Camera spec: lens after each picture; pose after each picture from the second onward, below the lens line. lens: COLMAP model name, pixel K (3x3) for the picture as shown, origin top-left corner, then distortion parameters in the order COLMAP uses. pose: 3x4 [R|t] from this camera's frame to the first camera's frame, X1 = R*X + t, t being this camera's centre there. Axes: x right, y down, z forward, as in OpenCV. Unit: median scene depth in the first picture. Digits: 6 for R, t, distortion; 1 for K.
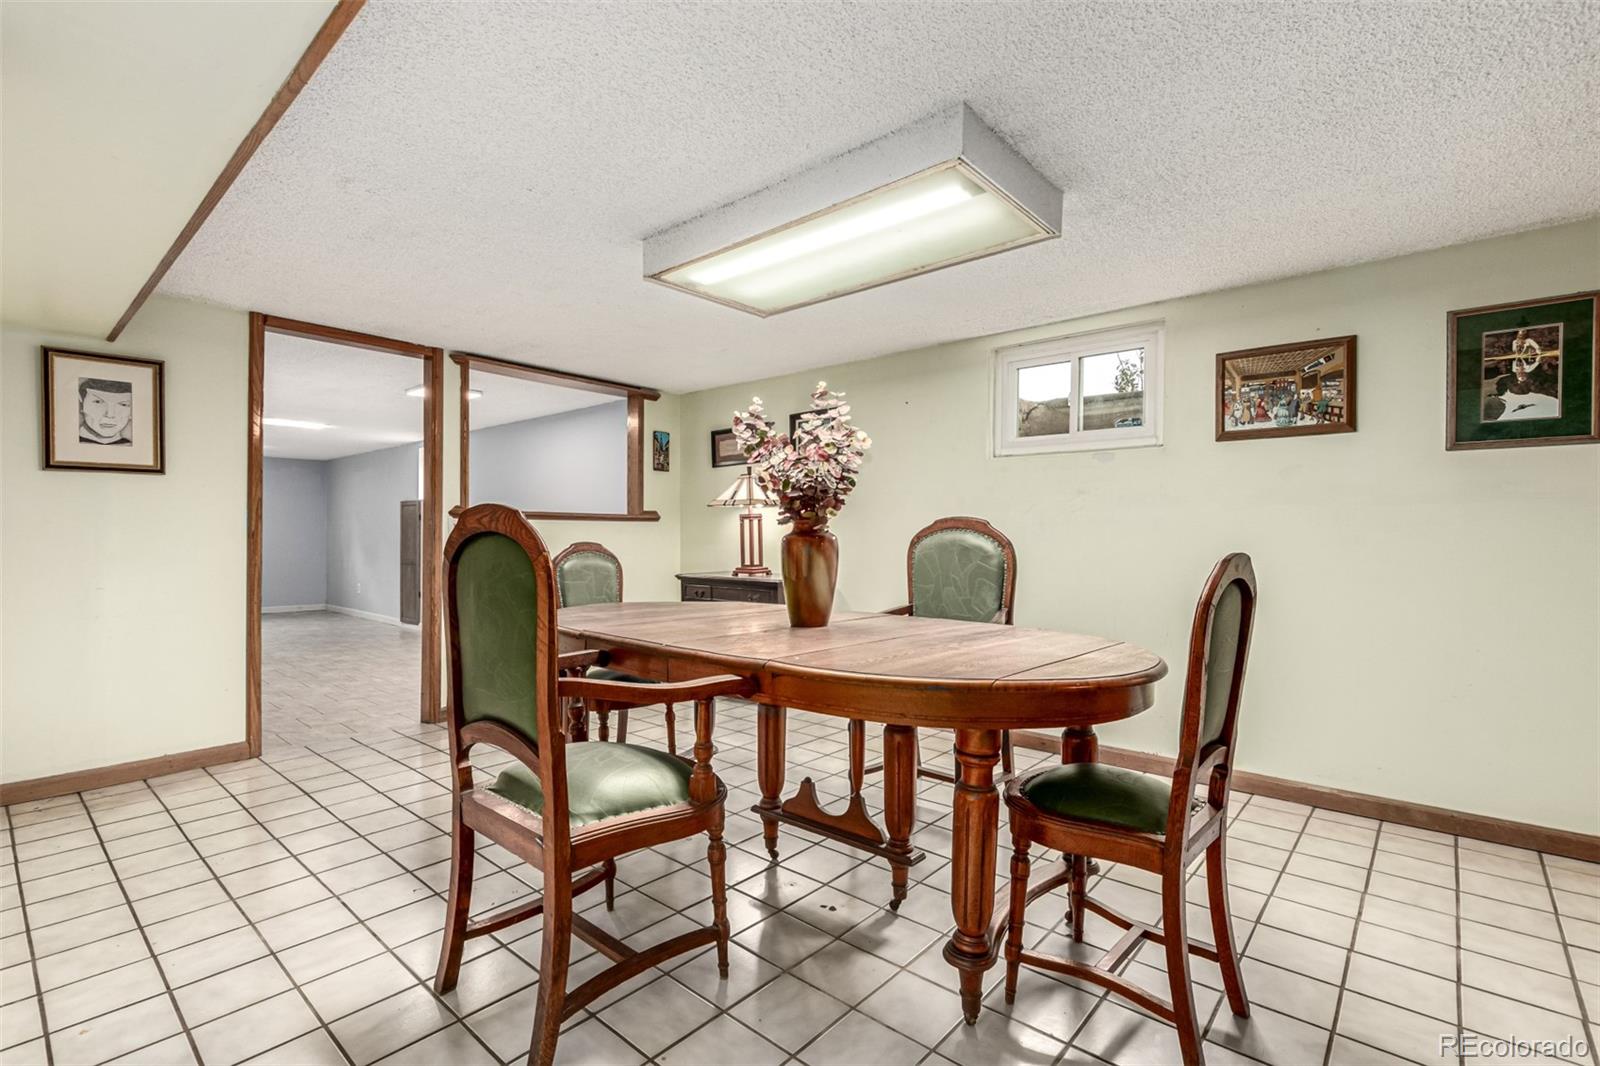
lens RADIAL K [[728.9, 0, 774.3], [0, 728.9, 538.2], [0, 0, 1]] dist [-0.000714, -0.001770]
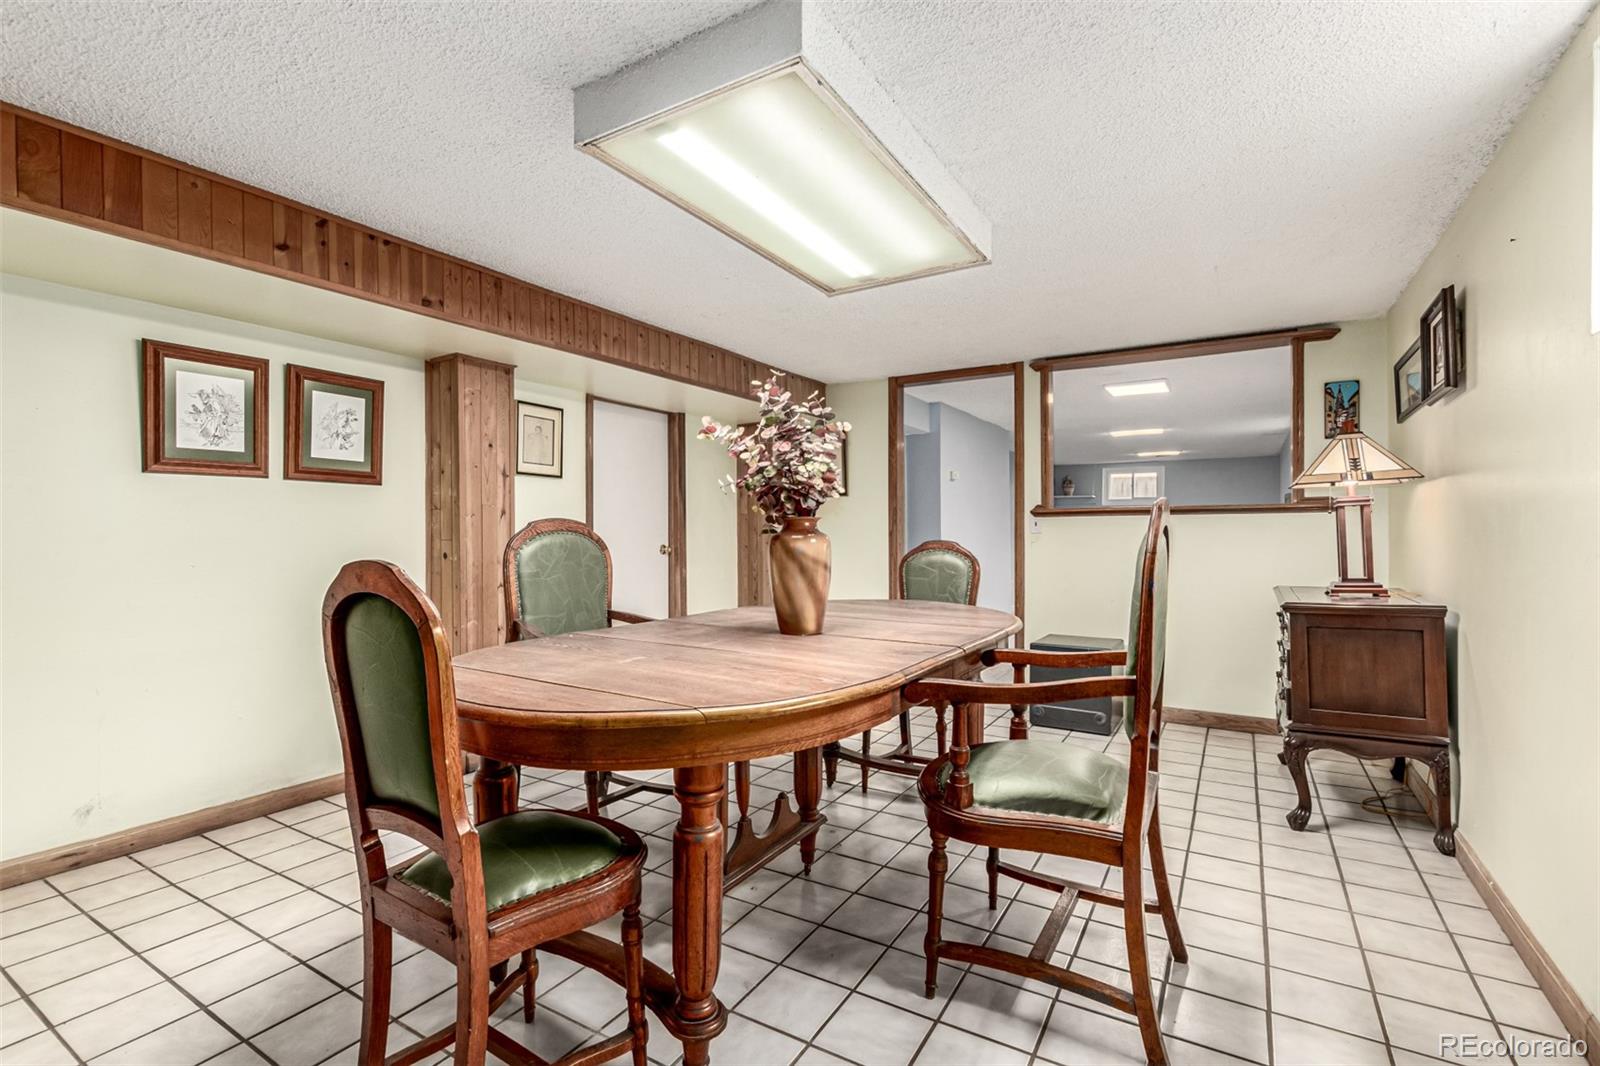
lens RADIAL K [[728.9, 0, 808.0], [0, 728.9, 528.3], [0, 0, 1]] dist [-0.000714, -0.001770]
pose [[0.182377, -0.008065, -0.983196, 0.719363], [0.001722, 0.999967, -0.007883, -0.003096], [0.983227, -0.000256, 0.182385, 0.633333]]
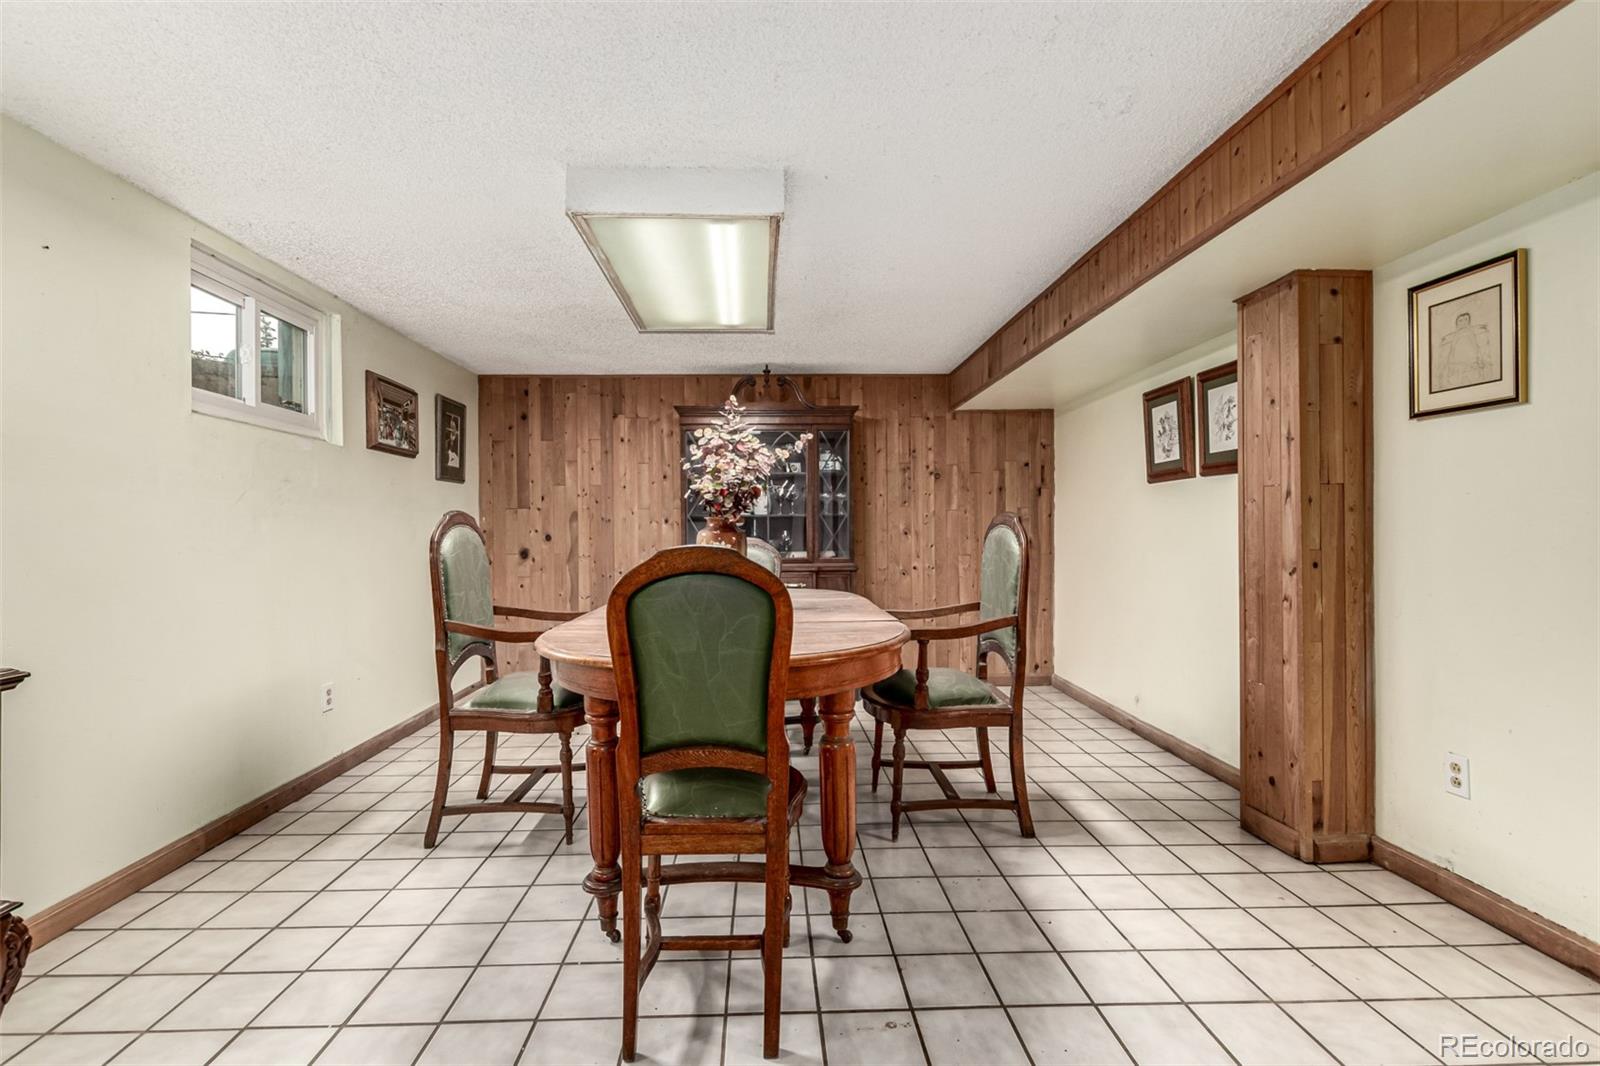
lens RADIAL K [[728.9, 0, 817.2], [0, 728.9, 533.0], [0, 0, 1]] dist [-0.000714, -0.001770]
pose [[-0.690464, -0.001886, 0.723364, -0.633063], [0.006772, 0.999936, 0.009071, -0.008724], [-0.723335, 0.011161, -0.690407, 1.226201]]
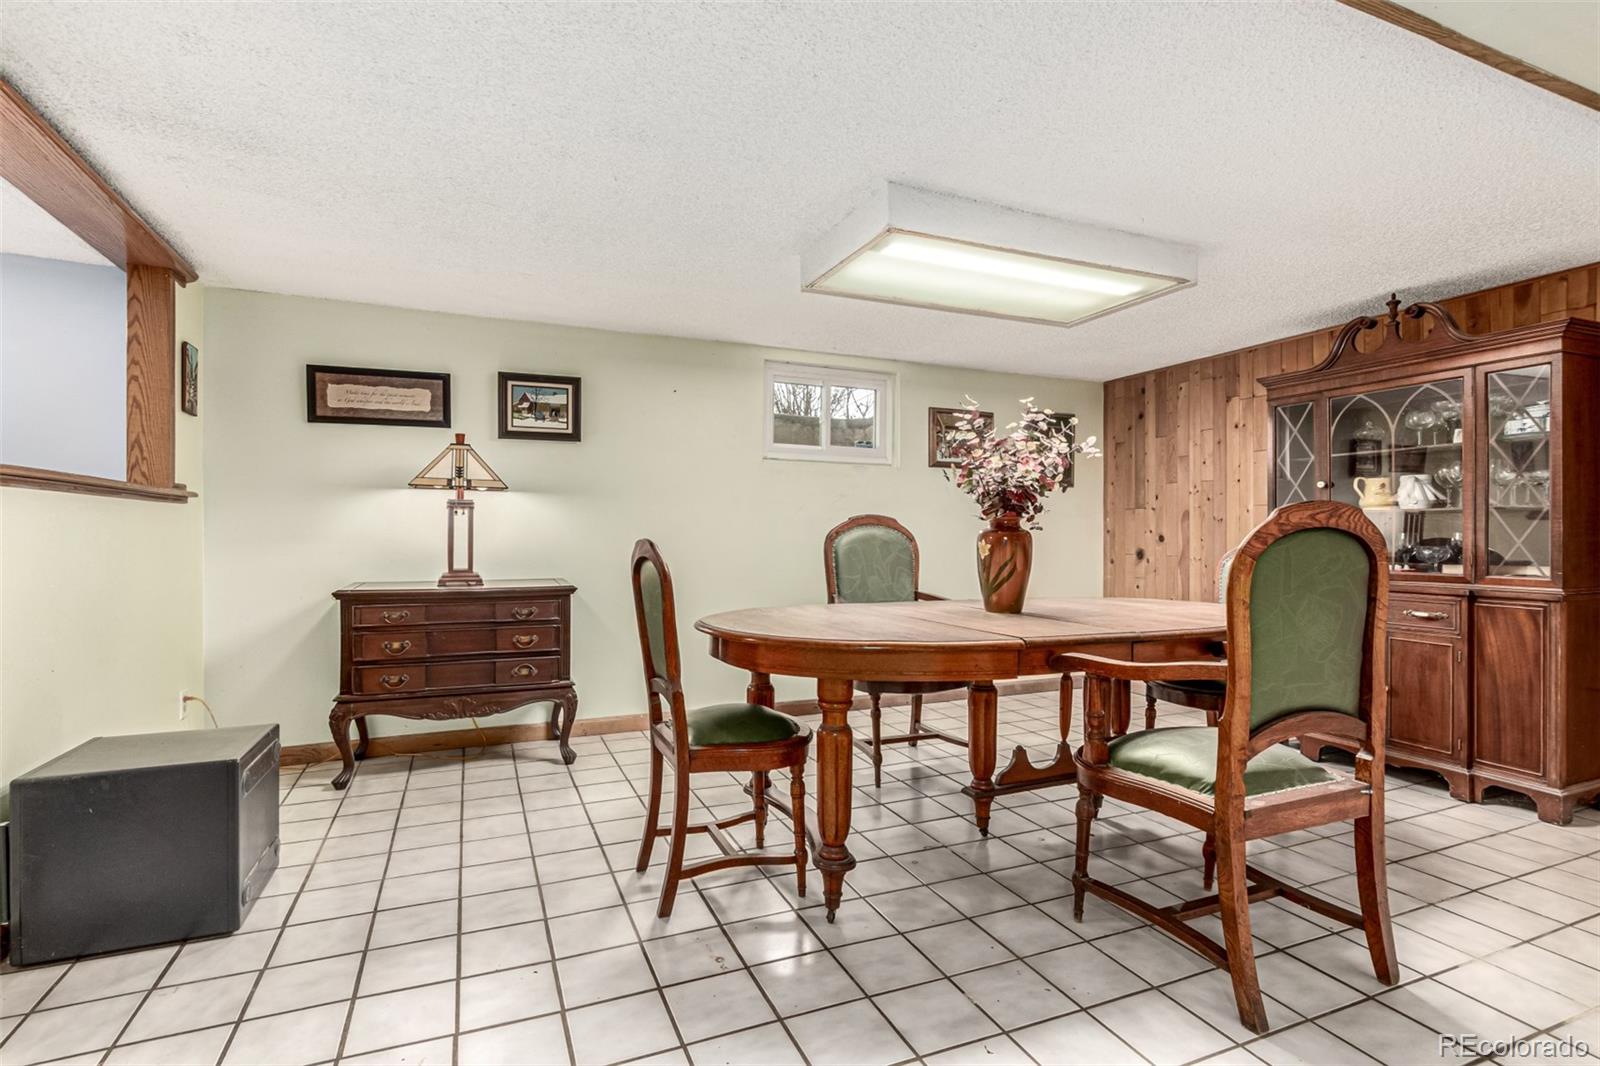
lens RADIAL K [[728.9, 0, 775.5], [0, 728.9, 533.4], [0, 0, 1]] dist [-0.000714, -0.001770]
pose [[0.440549, -0.001590, 0.897727, -0.797920], [0.000783, 0.999999, 0.001387, -0.001283], [-0.897728, 0.000092, 0.440550, 0.595132]]
